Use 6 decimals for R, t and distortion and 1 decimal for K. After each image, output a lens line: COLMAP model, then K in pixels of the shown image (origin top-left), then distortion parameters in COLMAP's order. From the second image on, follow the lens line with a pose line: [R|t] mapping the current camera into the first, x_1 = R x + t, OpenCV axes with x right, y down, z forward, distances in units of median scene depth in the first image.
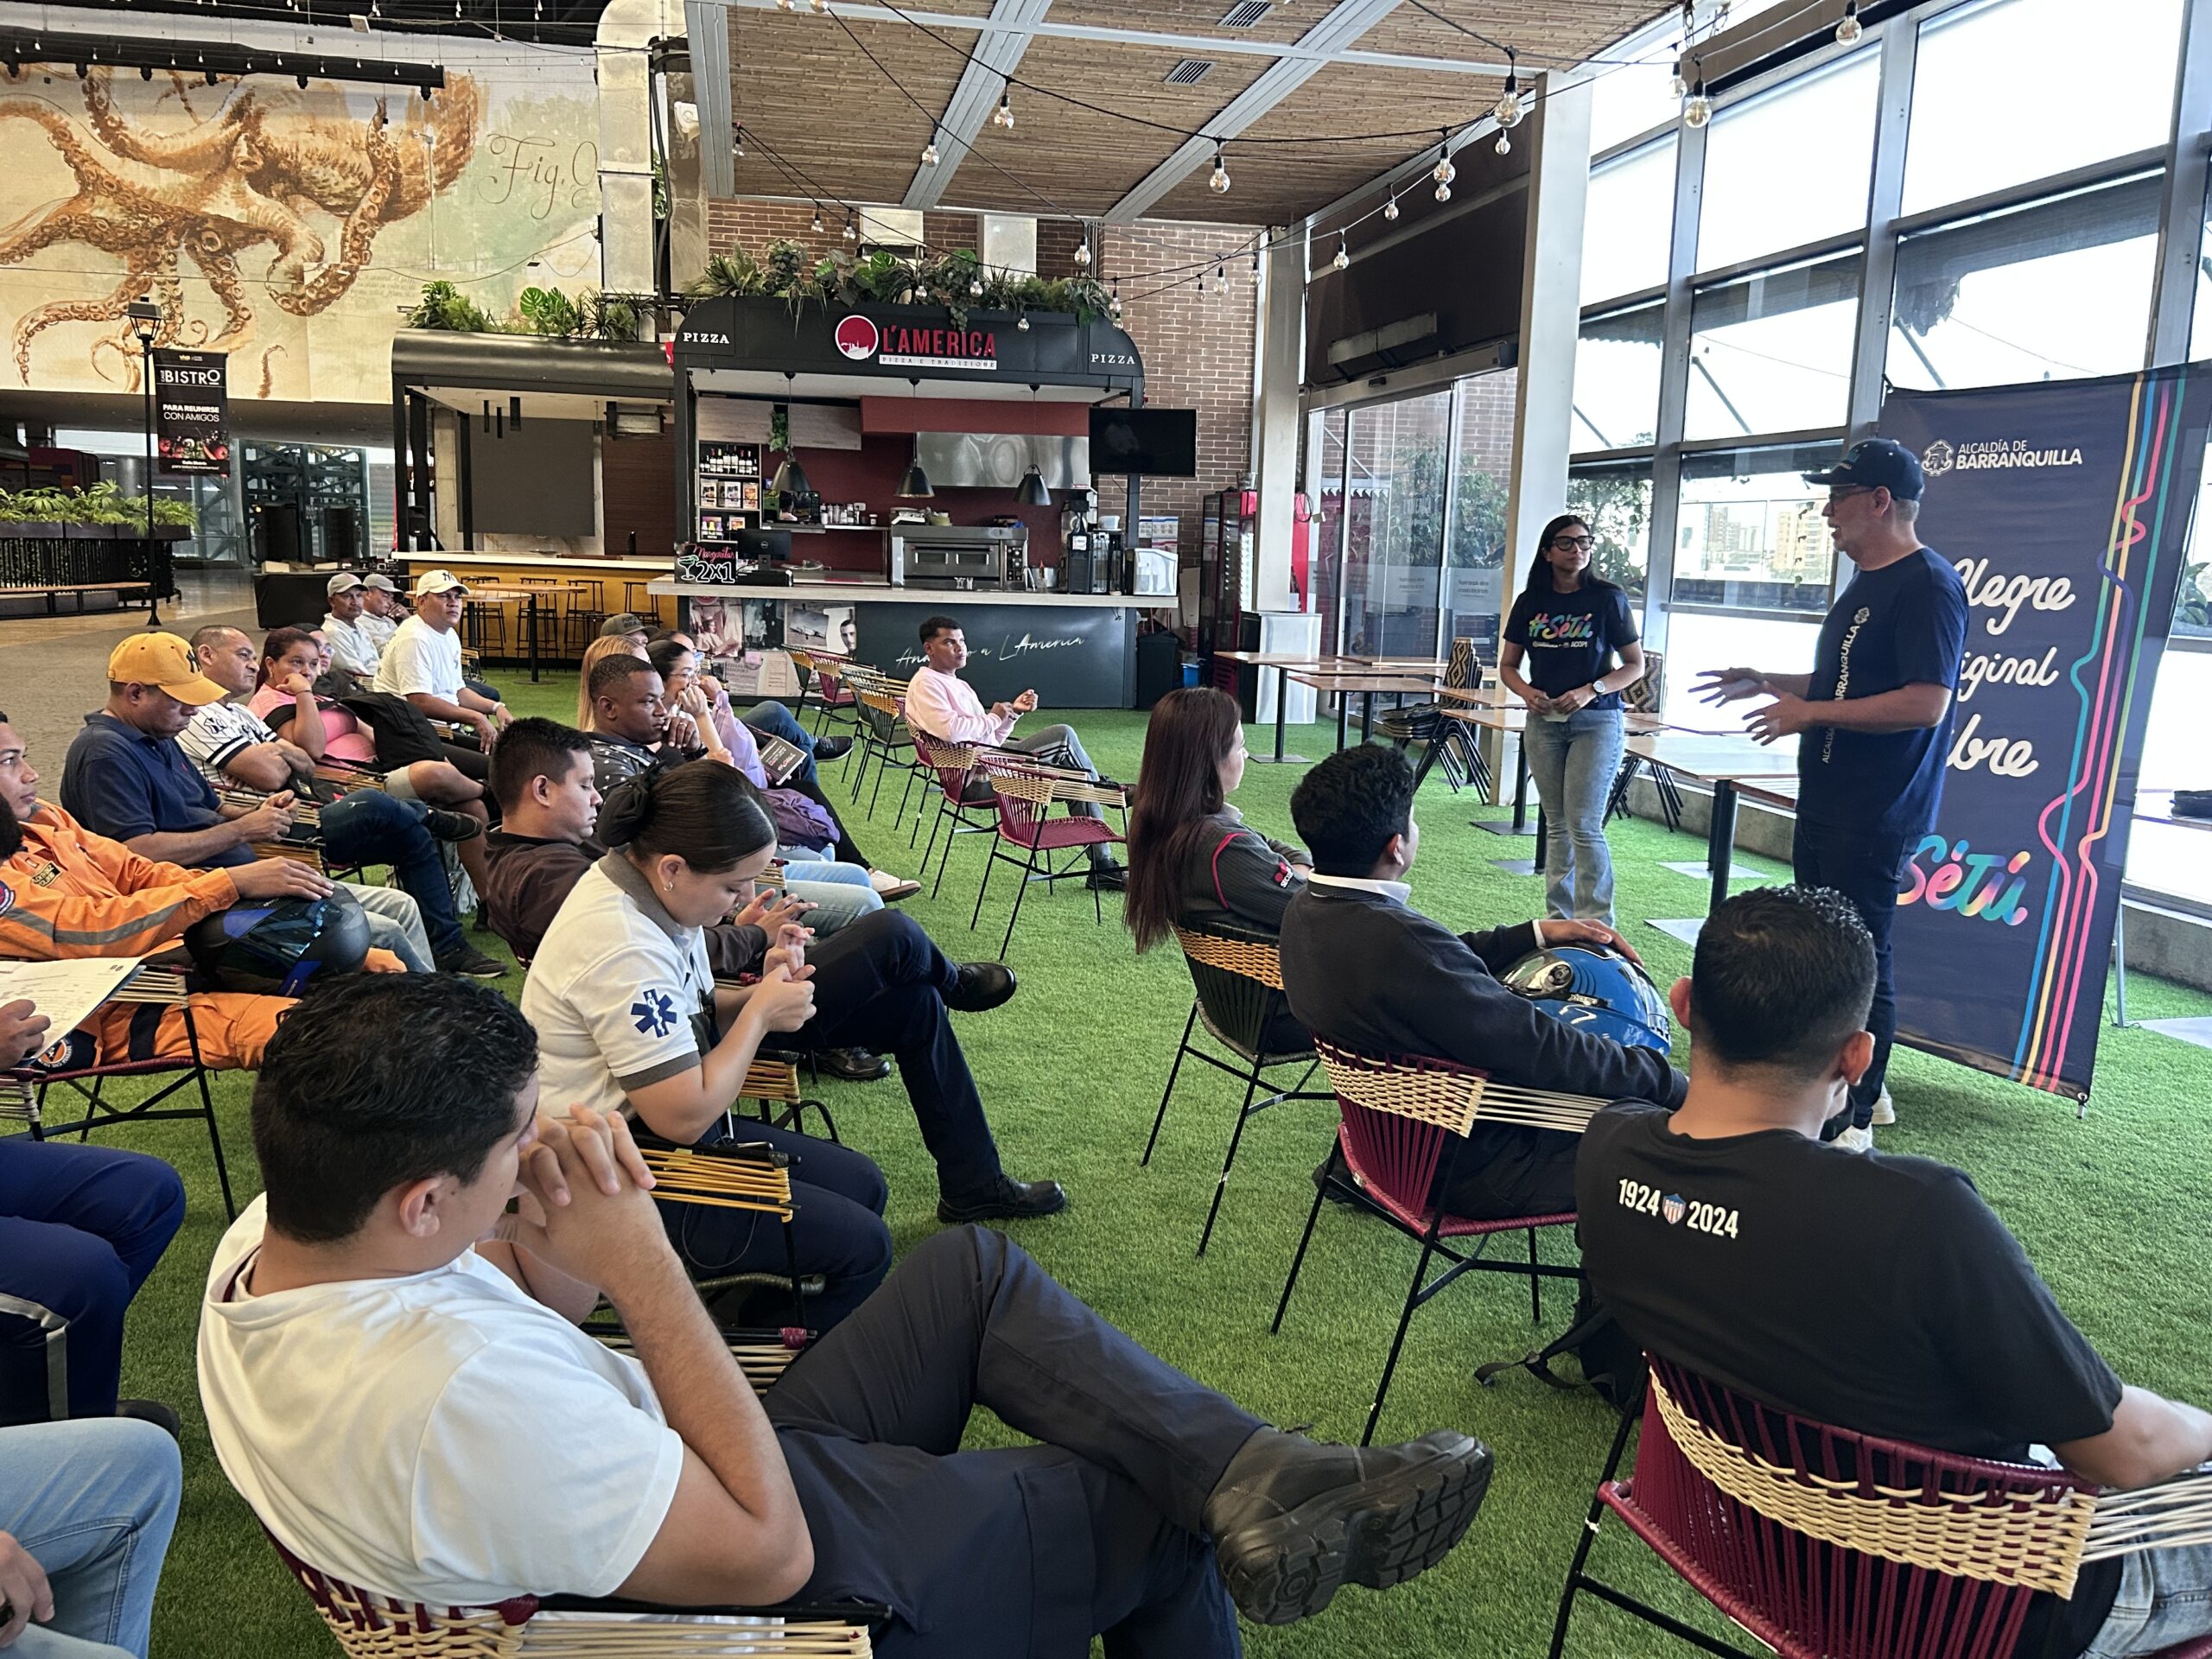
lens RADIAL K [[1682.2, 0, 1112.8], [0, 1682.2, 816.7], [0, 0, 1]] dist [0.027689, -0.031305]
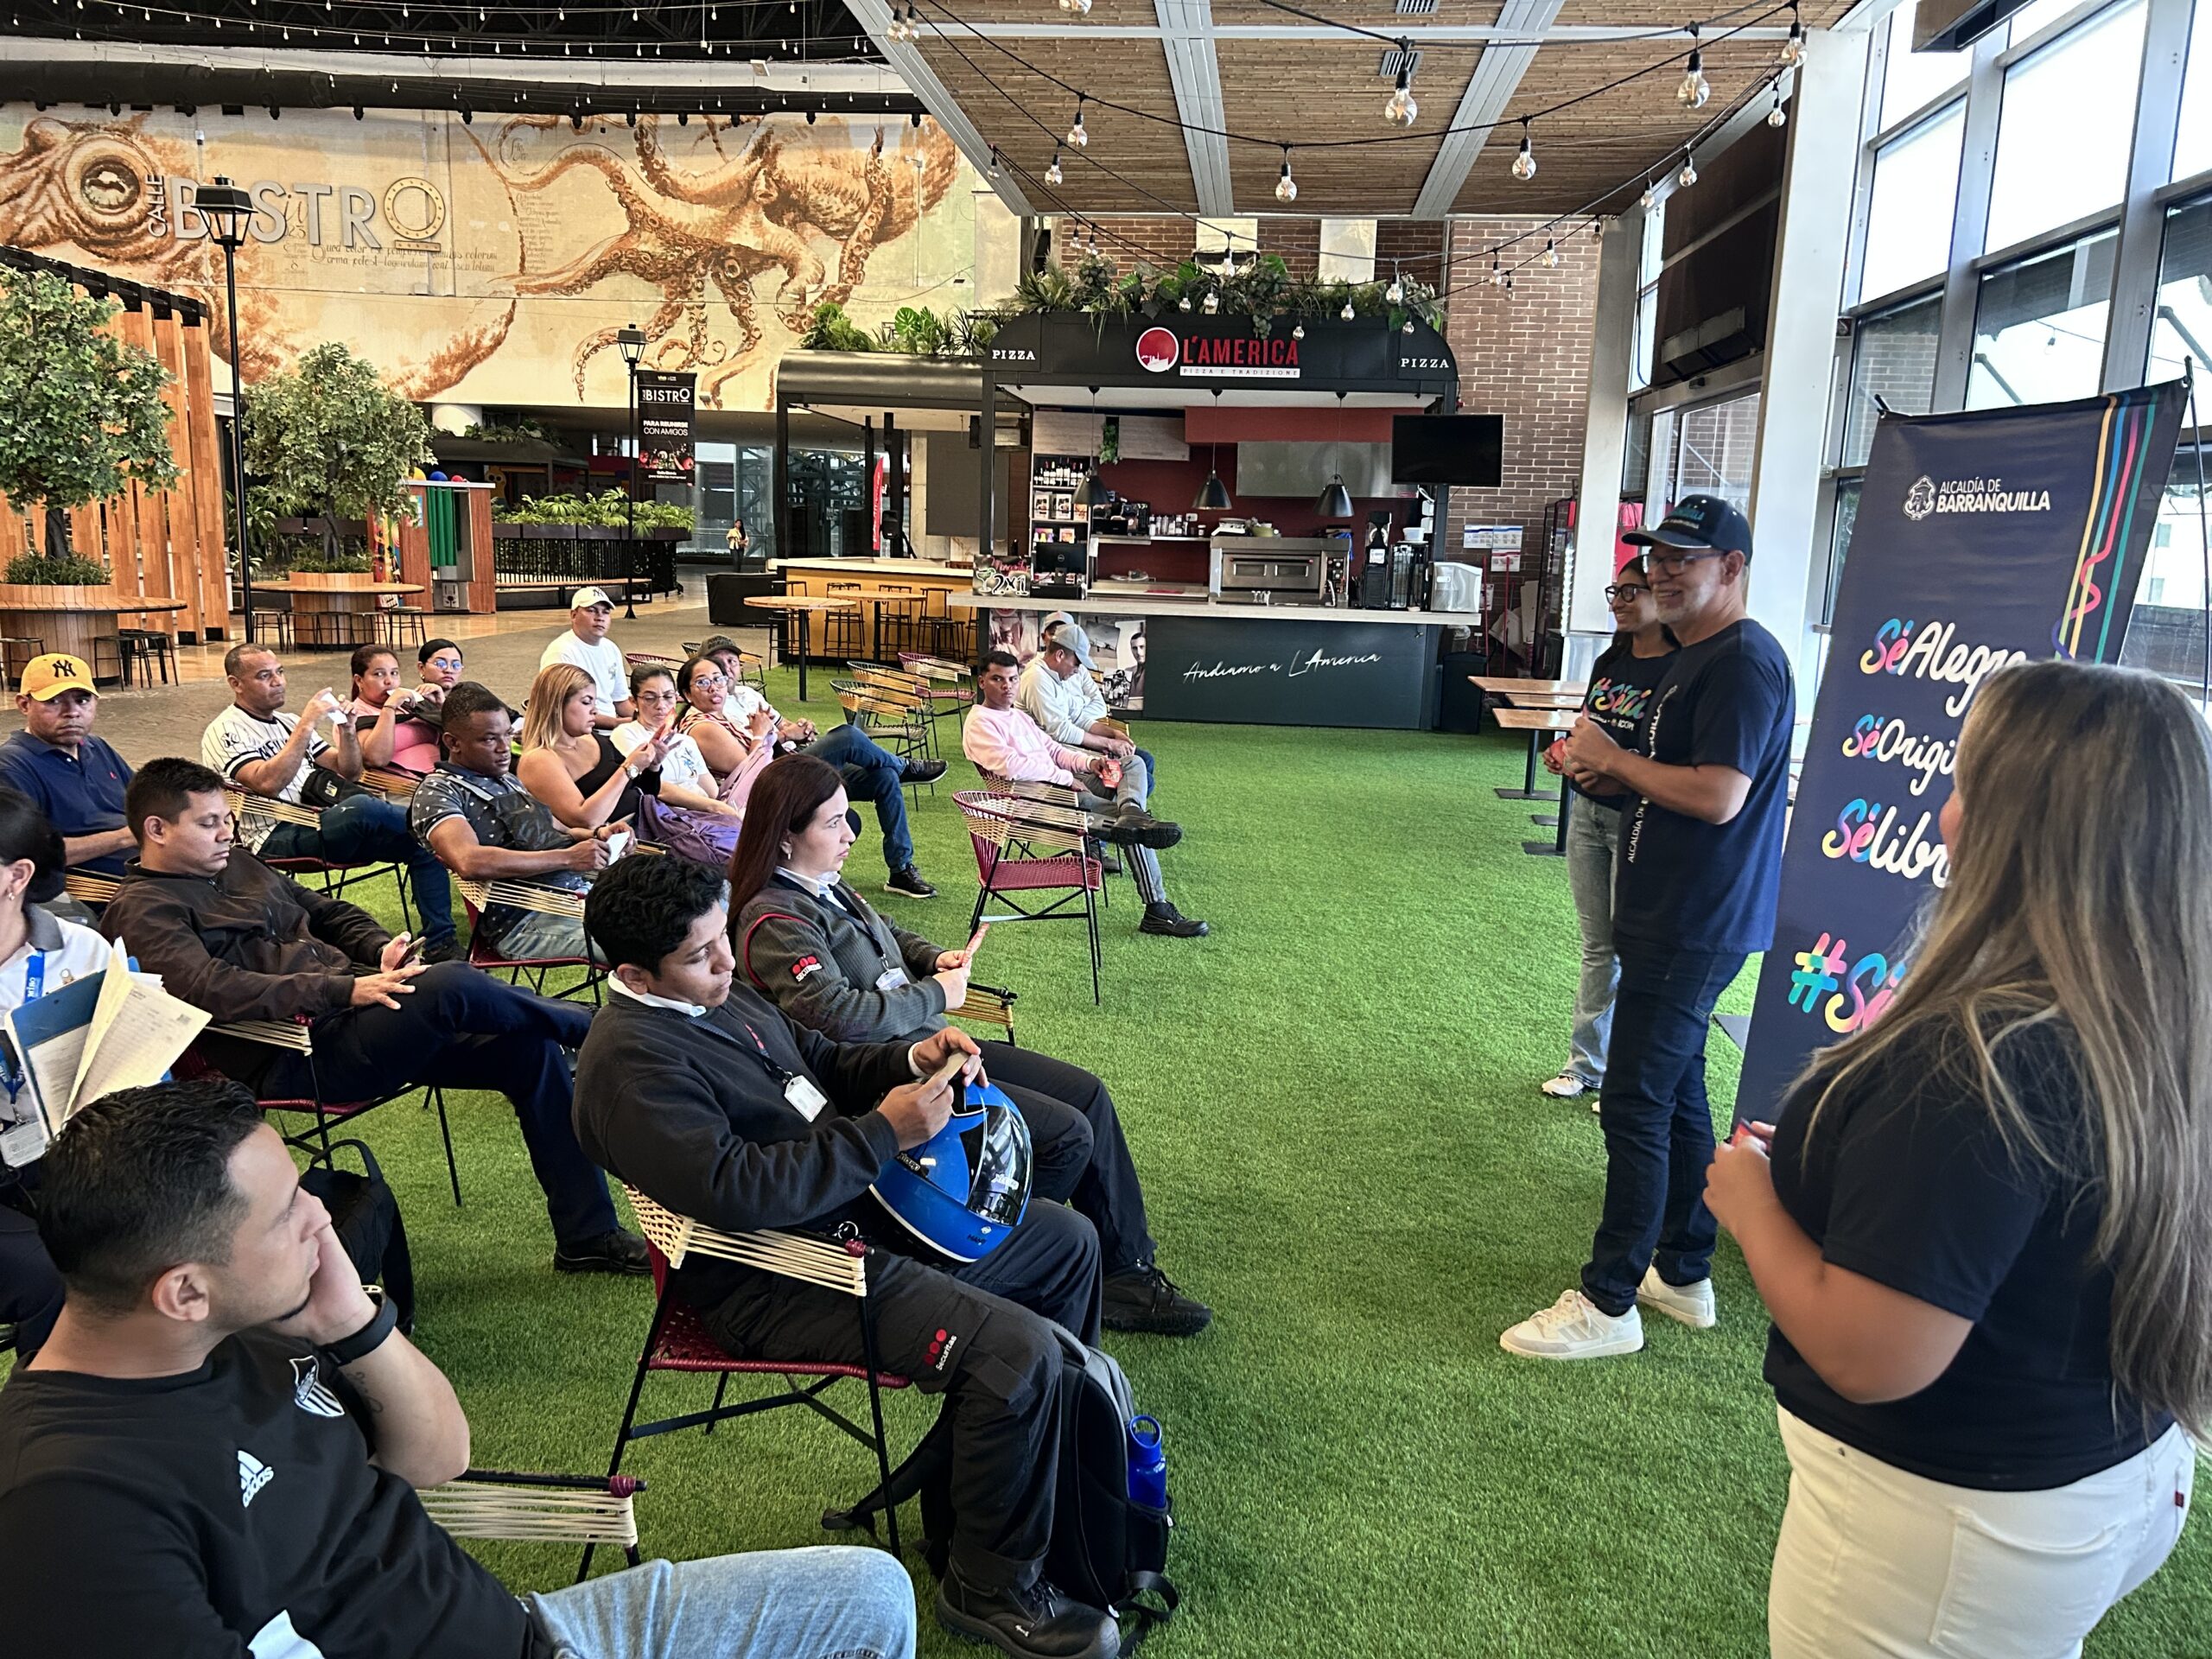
lens RADIAL K [[1682.2, 0, 1115.5], [0, 1682.2, 849.0], [0, 0, 1]] dist [0.027689, -0.031305]
pose [[0.956154, 0.058014, -0.287061, 0.103752], [-0.052209, 0.998248, 0.027843, -0.012598], [0.288173, -0.011635, 0.957508, 0.027369]]
